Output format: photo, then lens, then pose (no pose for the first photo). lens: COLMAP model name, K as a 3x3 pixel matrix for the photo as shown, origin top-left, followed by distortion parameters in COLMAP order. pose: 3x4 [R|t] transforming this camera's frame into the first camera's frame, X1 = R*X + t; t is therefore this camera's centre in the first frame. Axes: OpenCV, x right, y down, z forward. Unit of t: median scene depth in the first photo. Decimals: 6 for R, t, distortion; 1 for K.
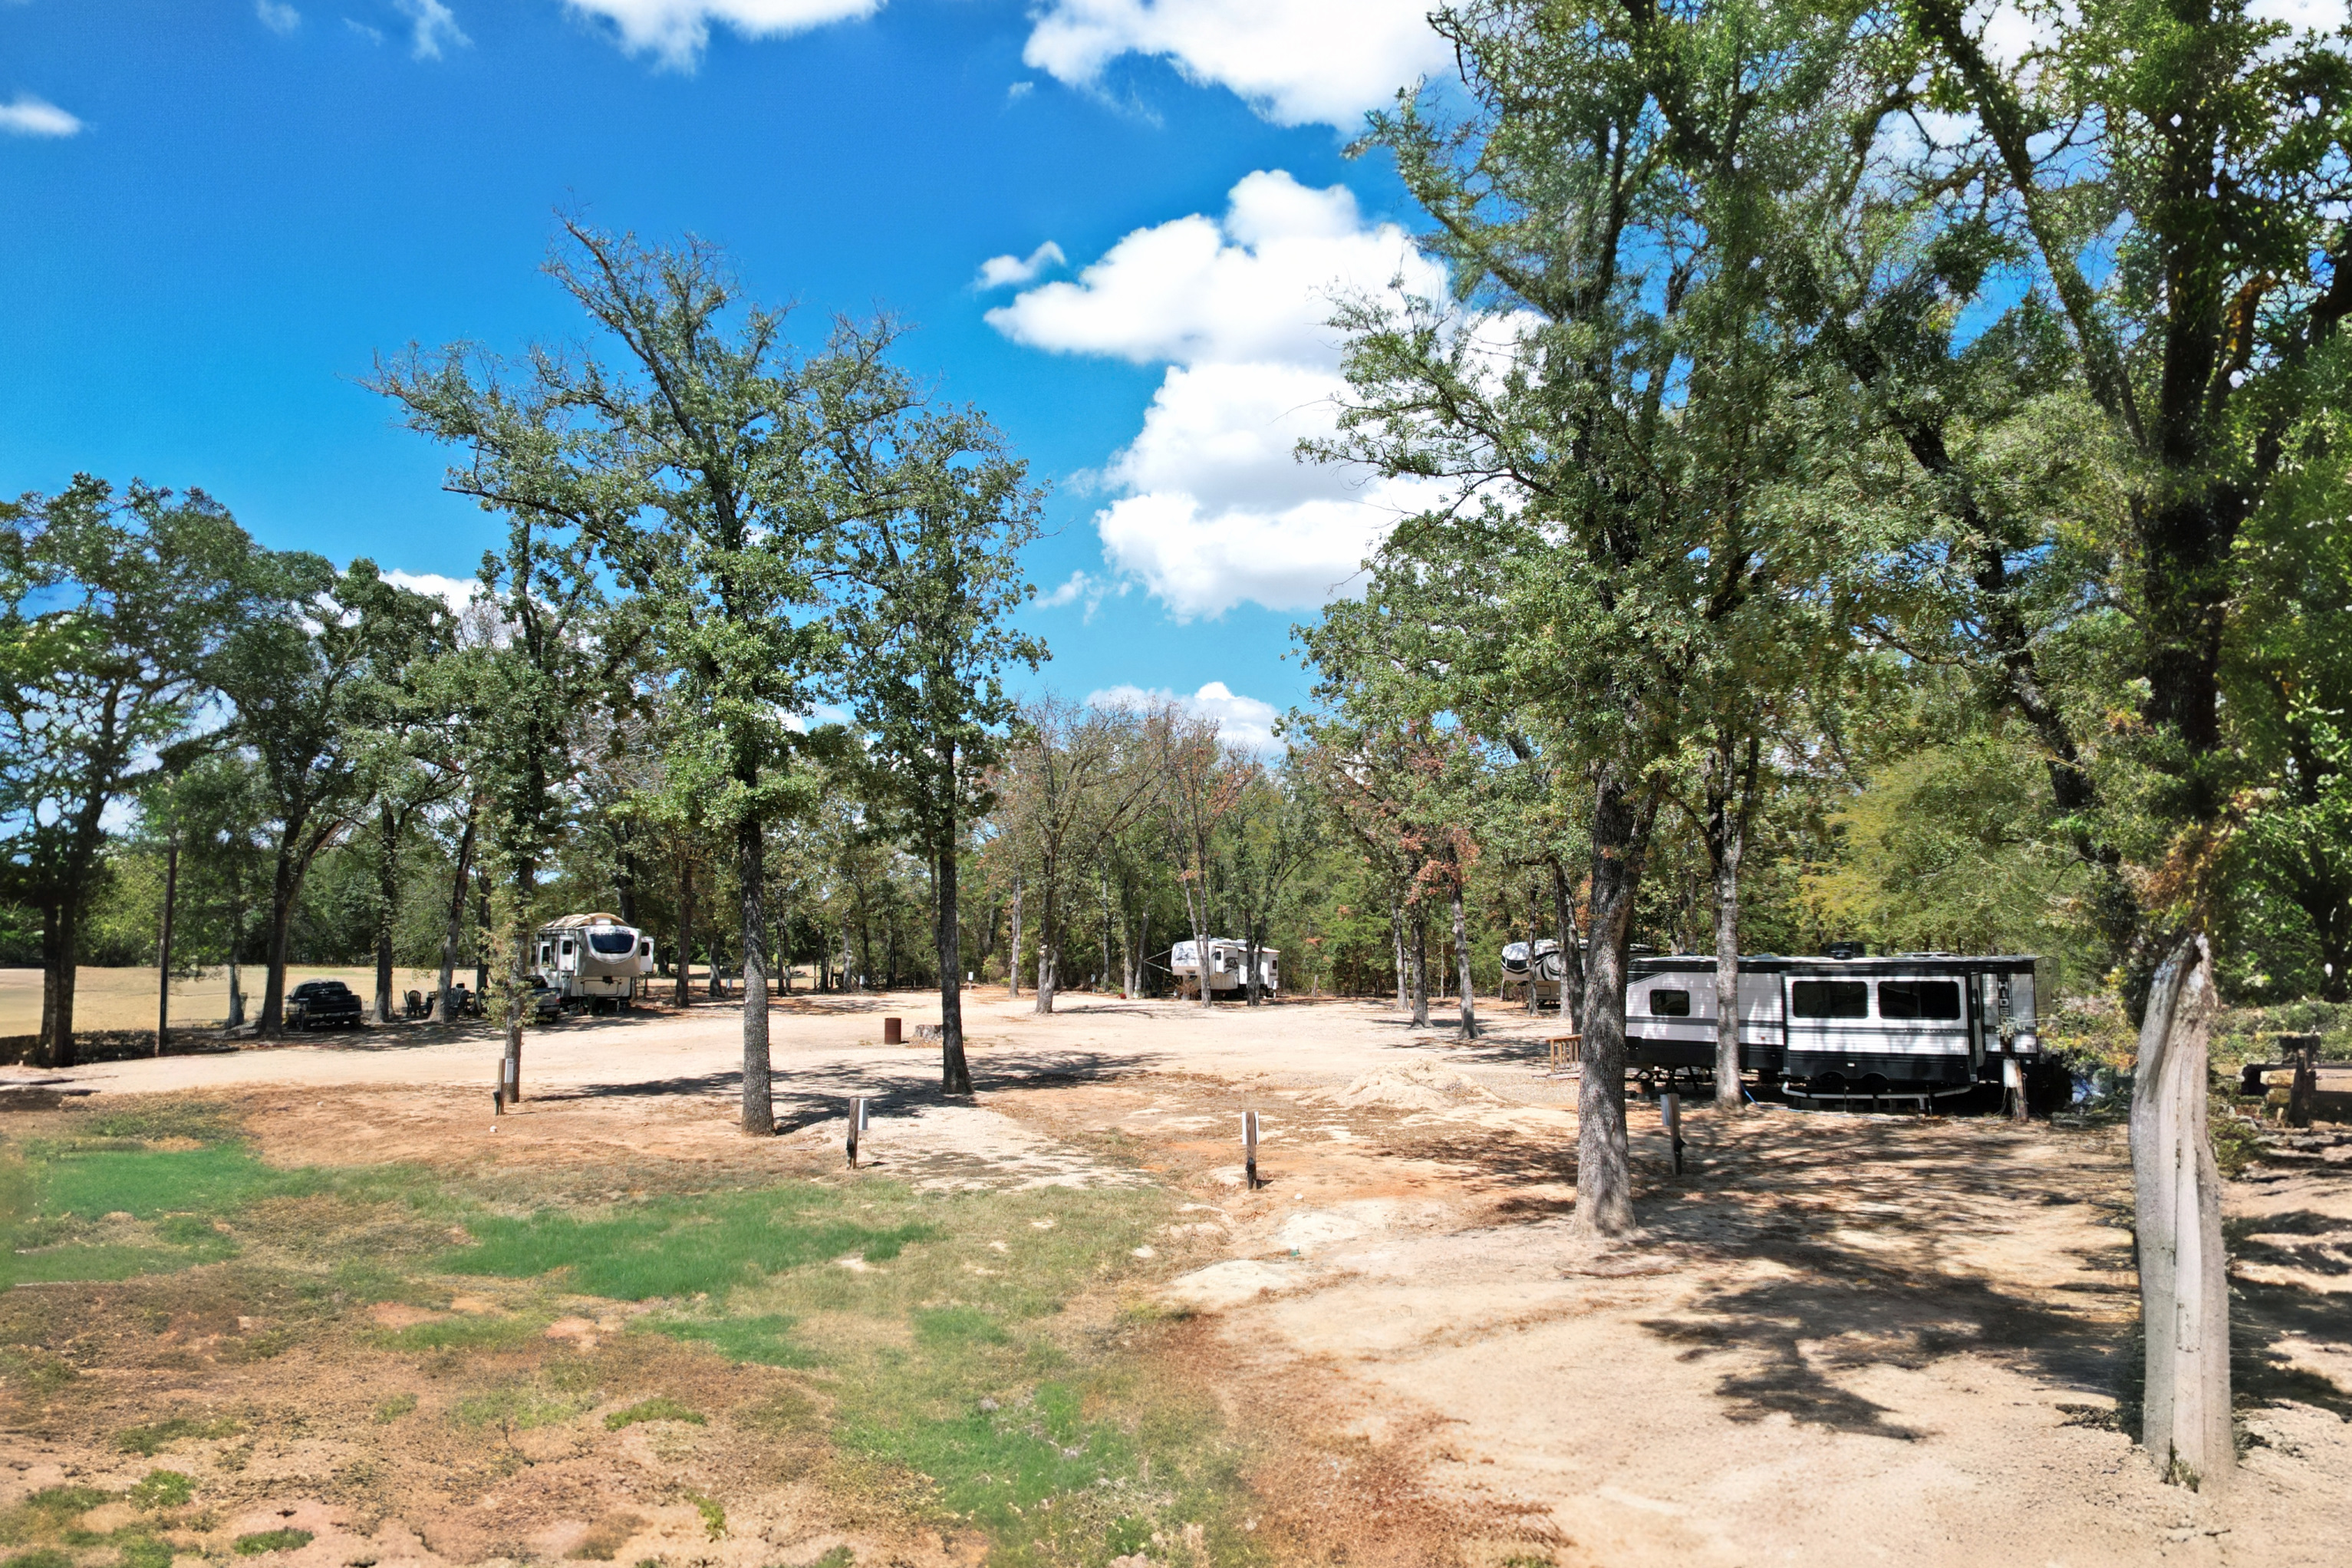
lens RADIAL K [[1514.3, 0, 1202.4], [0, 1514.3, 784.6], [0, 0, 1]] dist [-0.084440, 0.077553]
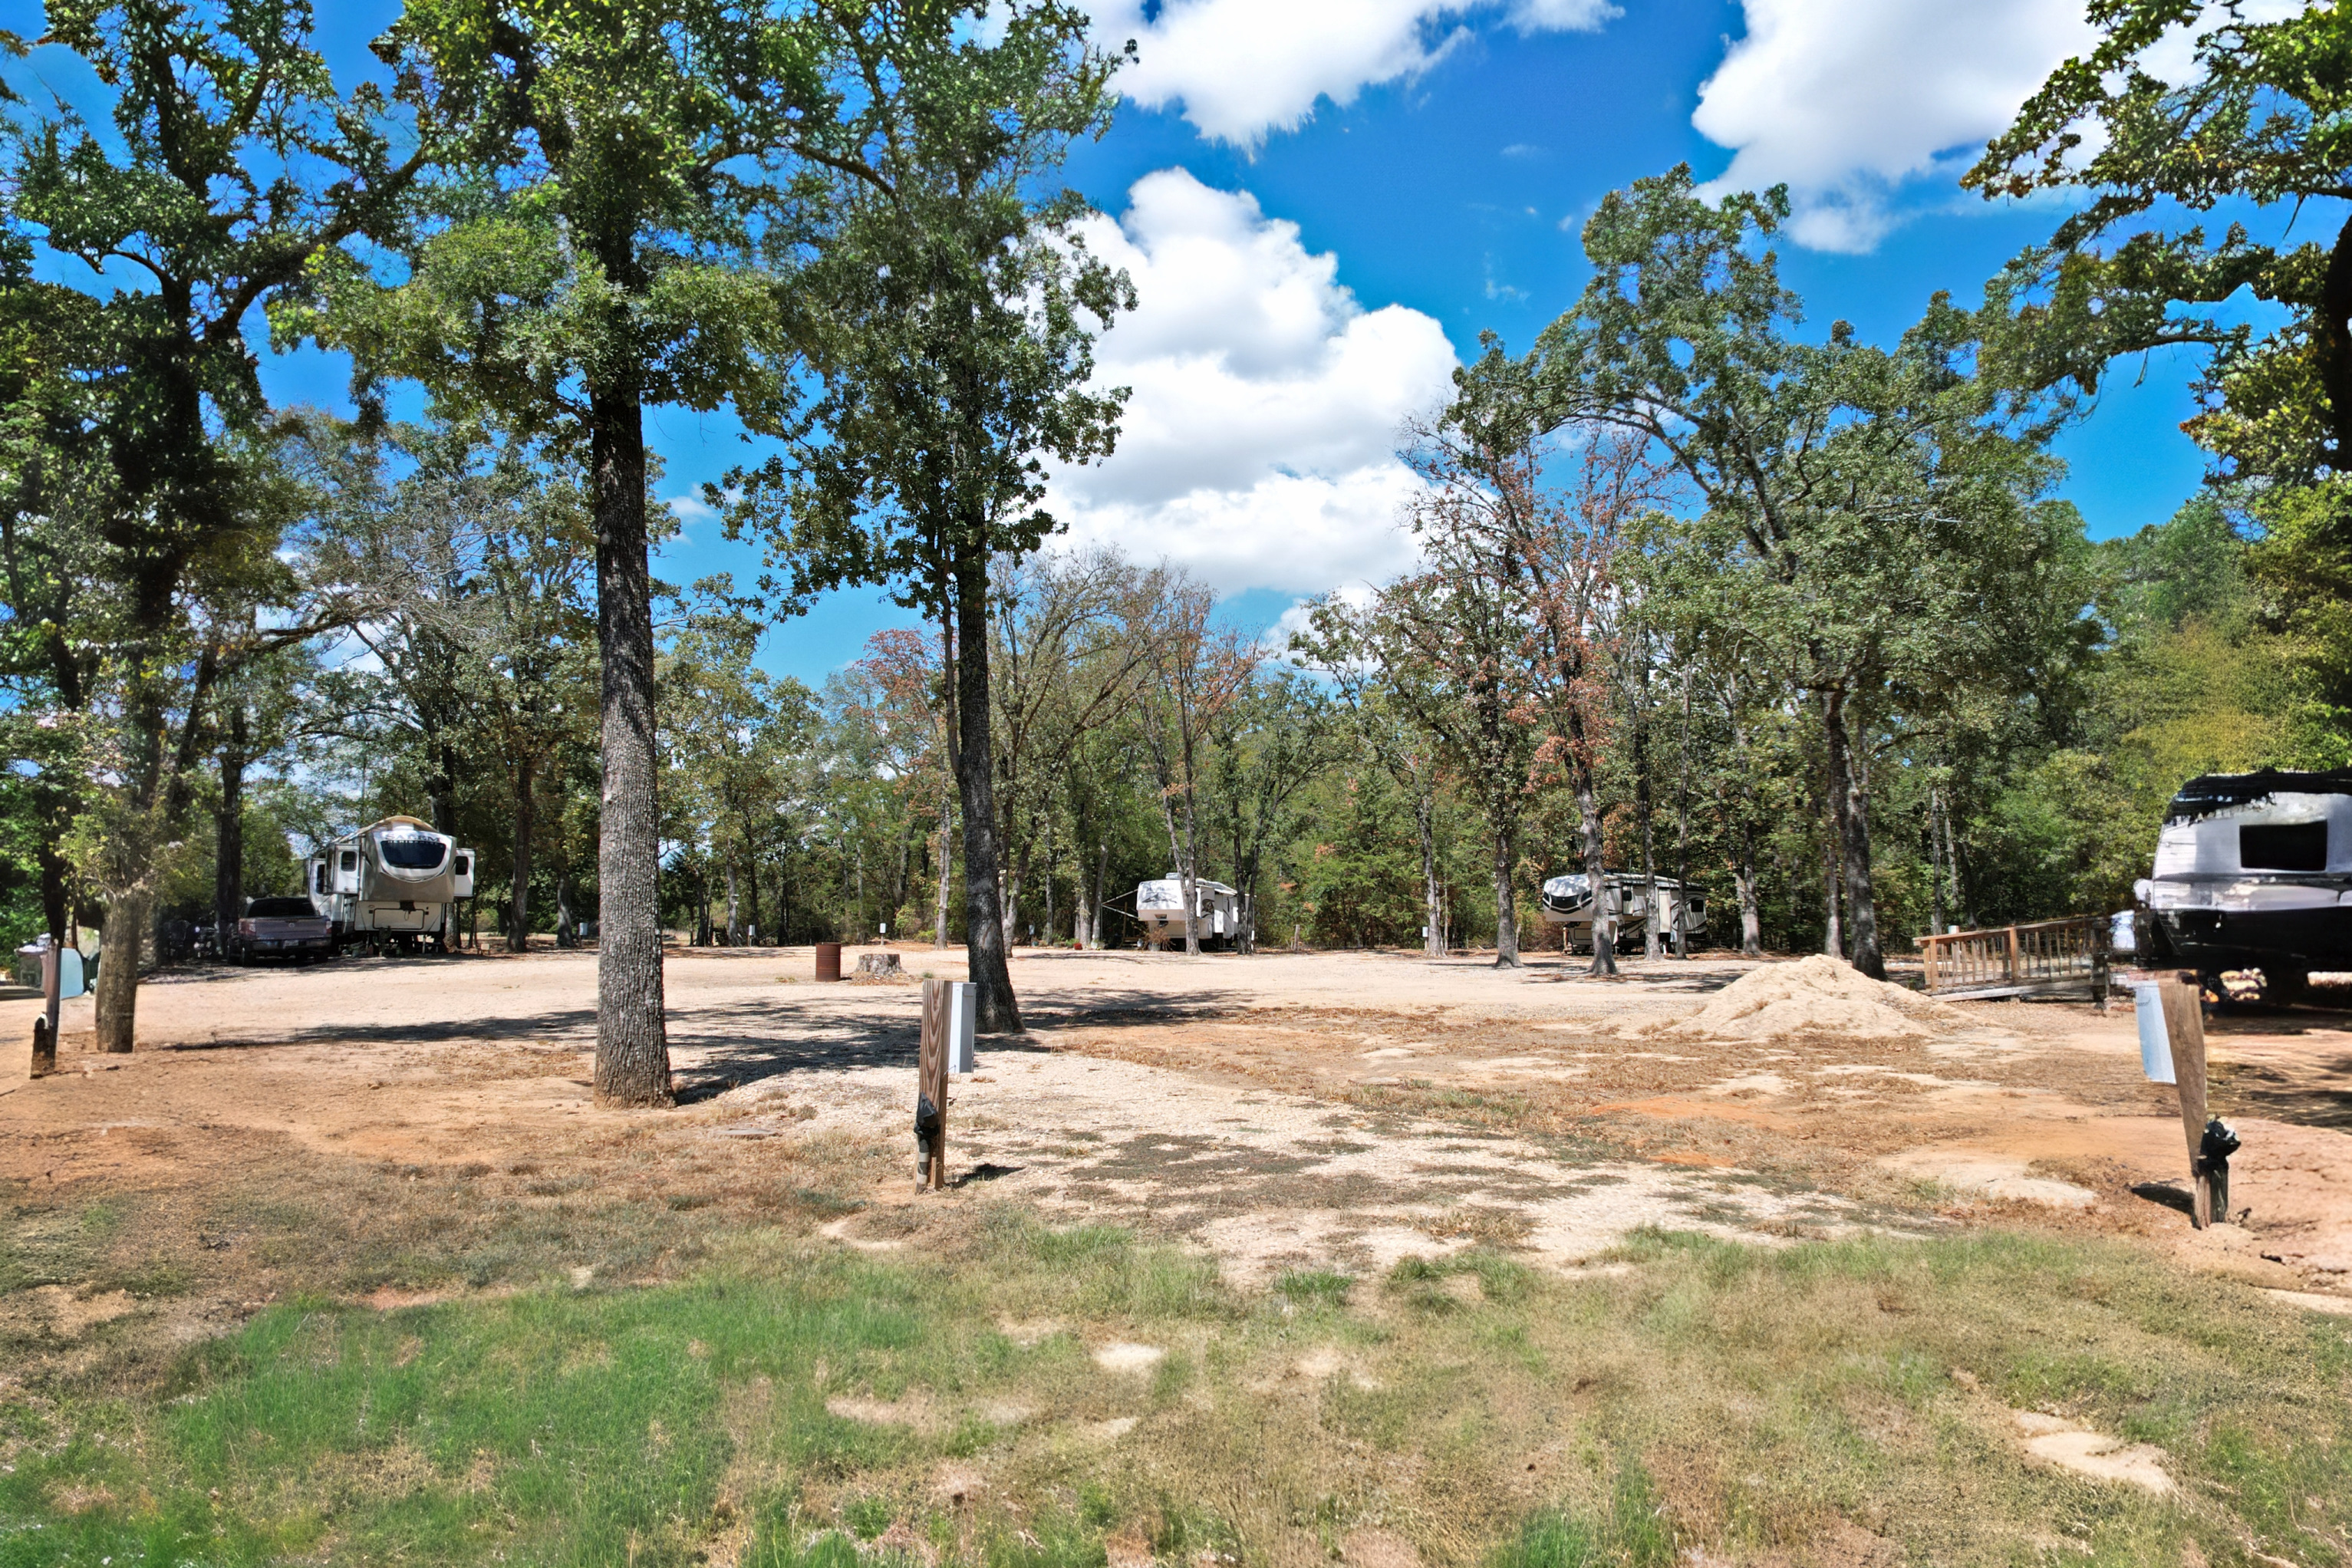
lens RADIAL K [[1514.3, 0, 1202.4], [0, 1514.3, 784.6], [0, 0, 1]] dist [-0.084440, 0.077553]
pose [[0.996414, 0.003136, 0.084551, -0.079500], [-0.003962, 0.999946, 0.009601, 0.063932], [-0.084516, -0.009902, 0.996373, 0.260808]]
